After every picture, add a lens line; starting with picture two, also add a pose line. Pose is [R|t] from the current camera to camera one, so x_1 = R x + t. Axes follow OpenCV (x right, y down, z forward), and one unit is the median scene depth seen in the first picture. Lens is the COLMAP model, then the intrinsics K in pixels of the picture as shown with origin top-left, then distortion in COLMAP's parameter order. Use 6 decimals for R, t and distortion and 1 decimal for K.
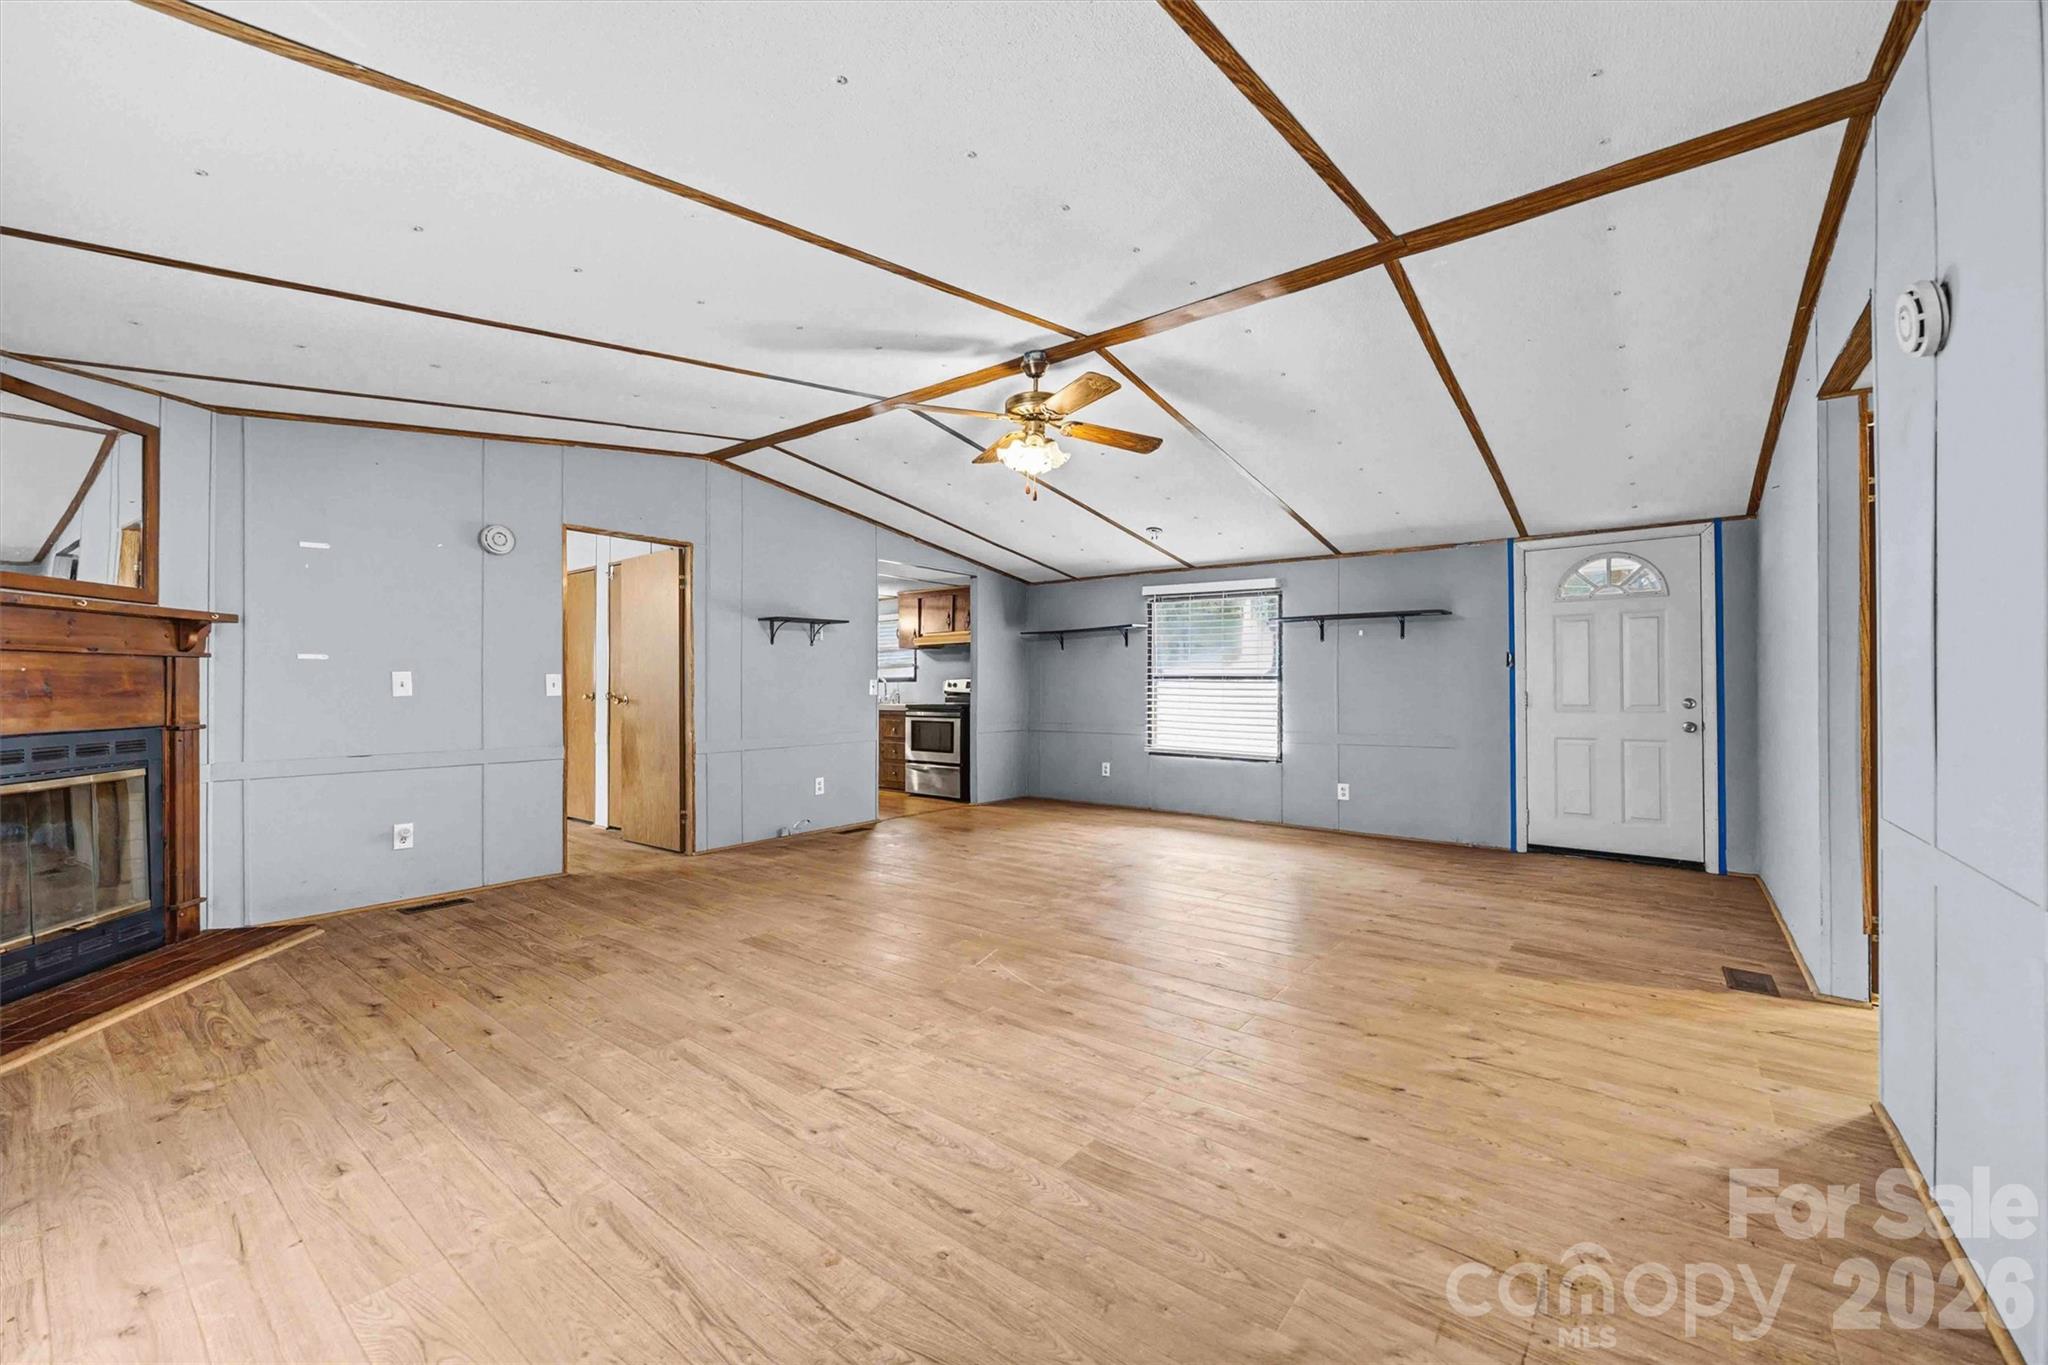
lens RADIAL K [[799.4, 0, 1028.9], [0, 799.4, 684.3], [0, 0, 1]] dist [0.000621, 0.000101]
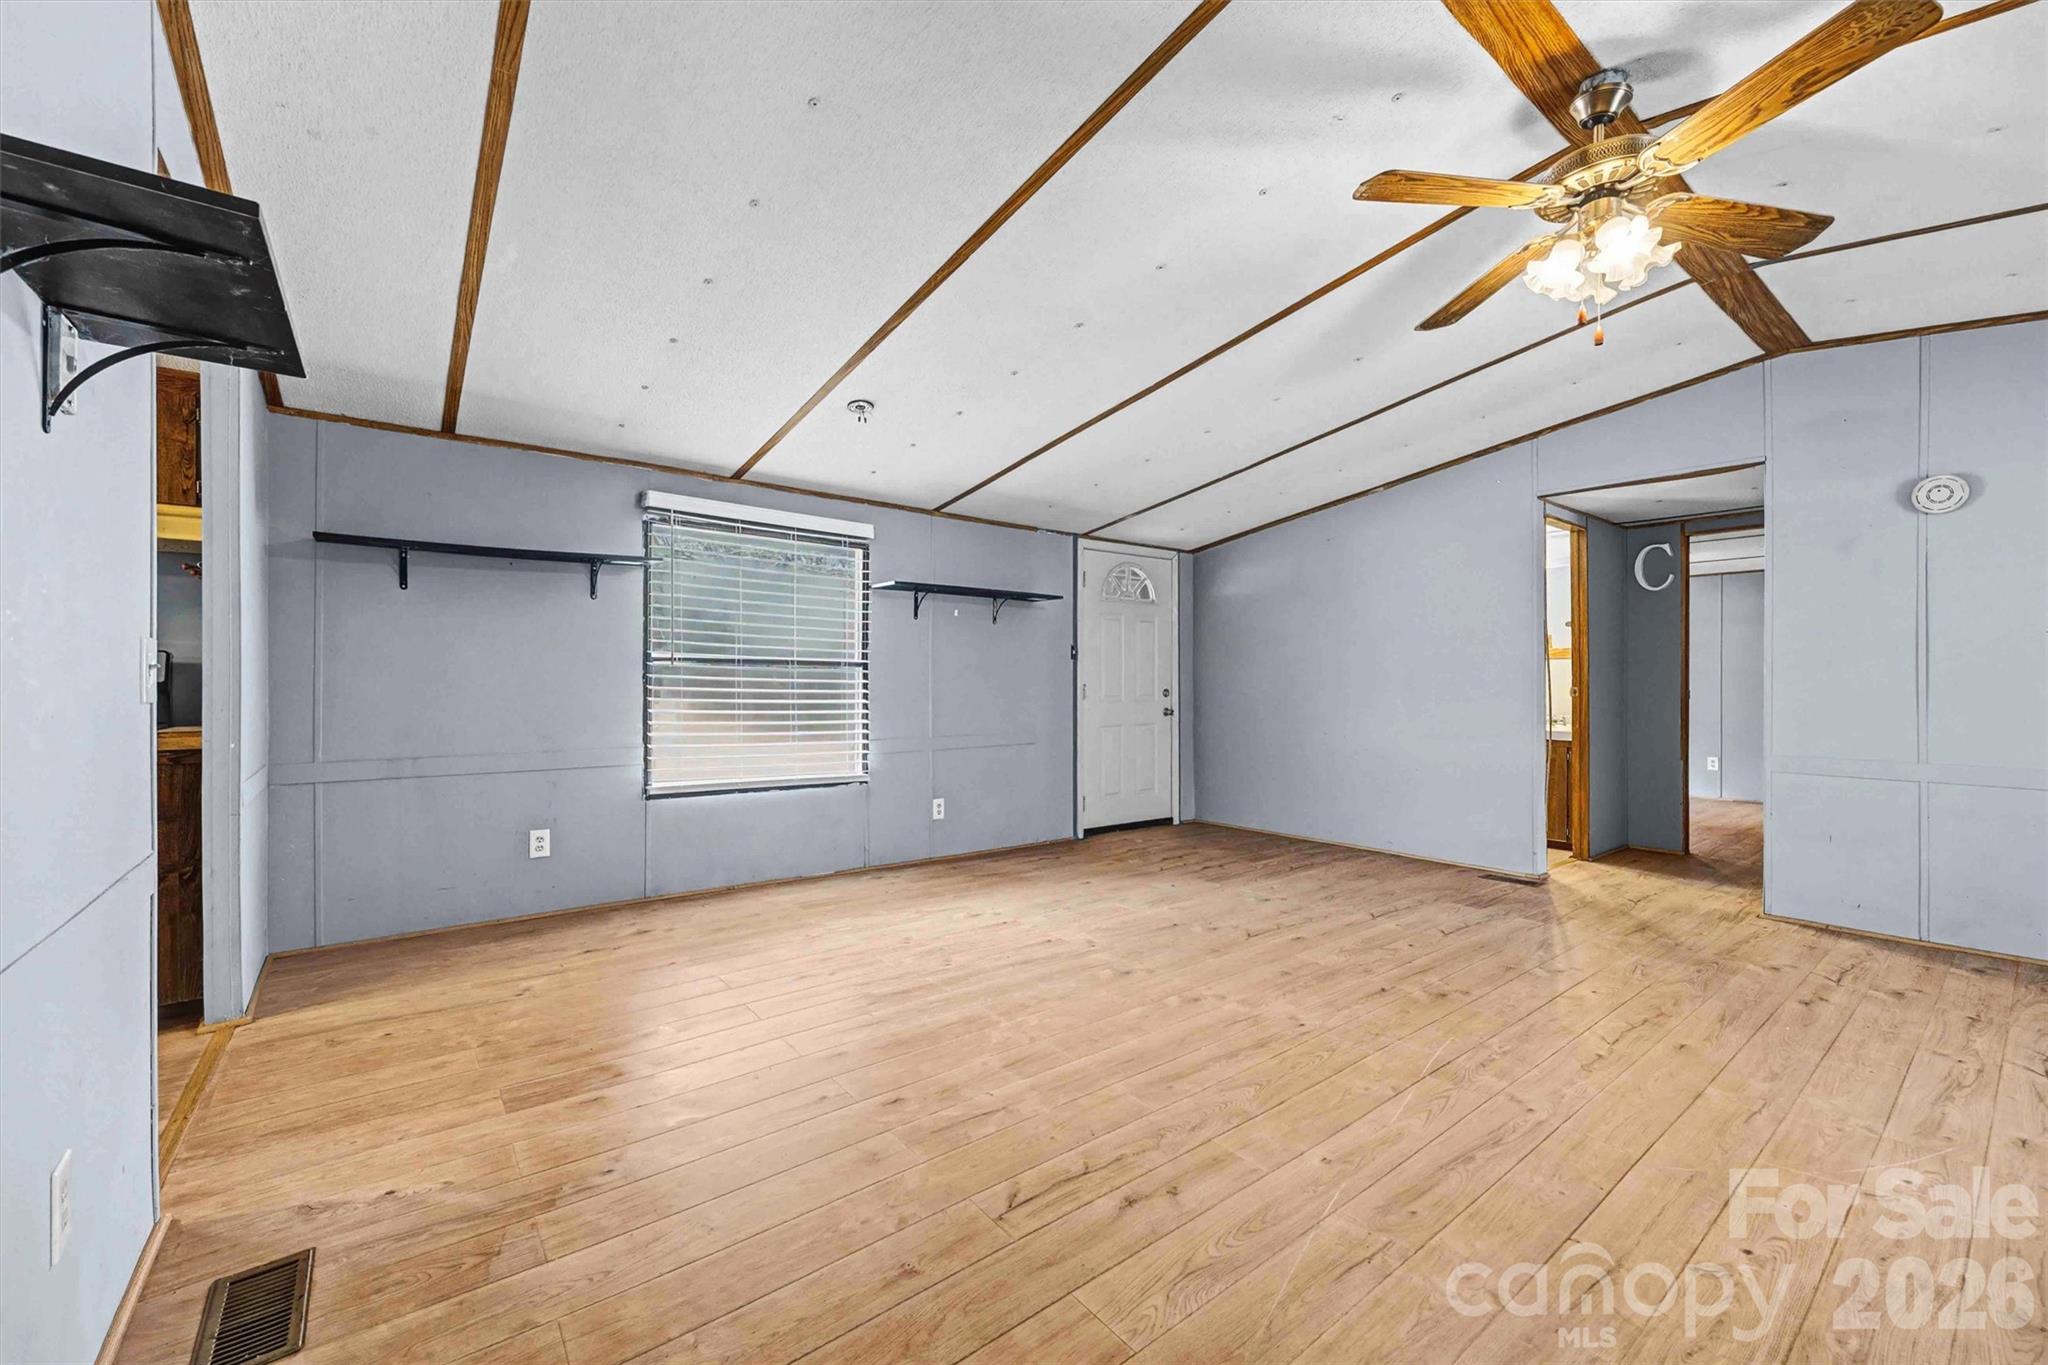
lens RADIAL K [[799.4, 0, 1024.7], [0, 799.4, 683.1], [0, 0, 1]] dist [0.000621, 0.000101]
pose [[0.255001, 0.001887, 0.966939, -0.359506], [-0.007807, 0.999970, 0.000108, 0.007653], [-0.966909, -0.007577, 0.255008, 0.713124]]
